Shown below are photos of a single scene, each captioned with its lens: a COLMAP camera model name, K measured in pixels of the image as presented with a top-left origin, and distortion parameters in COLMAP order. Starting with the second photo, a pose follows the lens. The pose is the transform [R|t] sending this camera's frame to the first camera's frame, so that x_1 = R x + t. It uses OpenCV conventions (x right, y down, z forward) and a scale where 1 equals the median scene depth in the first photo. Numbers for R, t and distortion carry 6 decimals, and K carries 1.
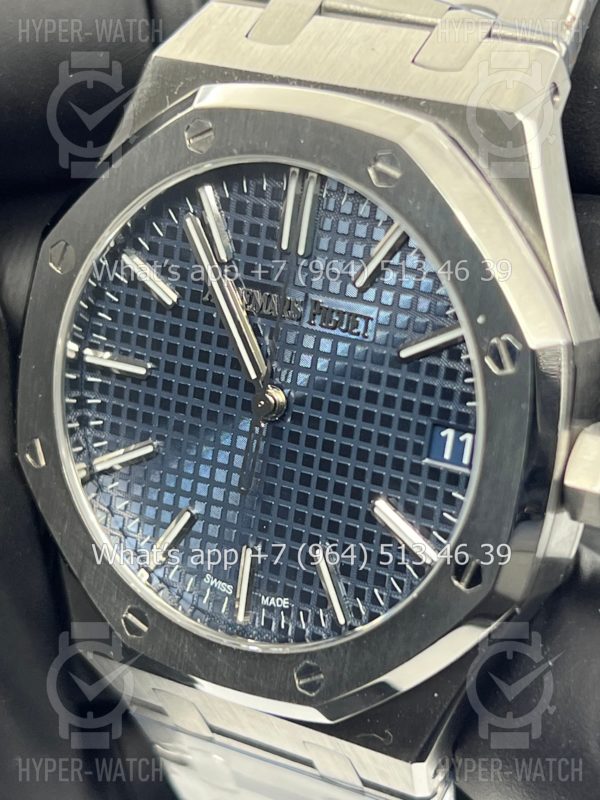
lens RADIAL K [[1920.2, 0, 305.7], [0, 1920.2, 405.9], [0, 0, 1]] dist [0.196405, 0.000000]
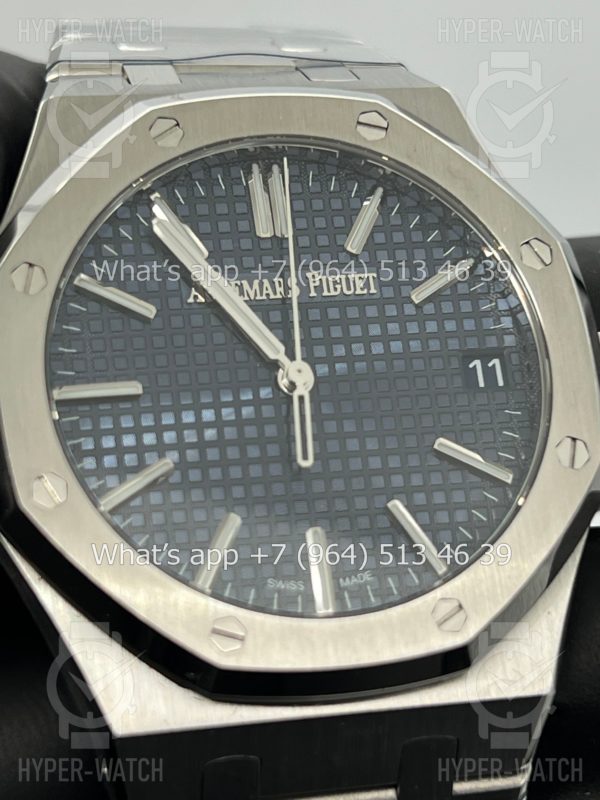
lens RADIAL K [[1920.2, 0, 300.5], [0, 1920.2, 408.6], [0, 0, 1]] dist [0.196405, 0.000000]
pose [[0.731963, -0.036129, 0.680385, -0.676606], [0.350107, 0.876619, -0.330097, 0.332083], [-0.584513, 0.479827, 0.654302, 0.370947]]
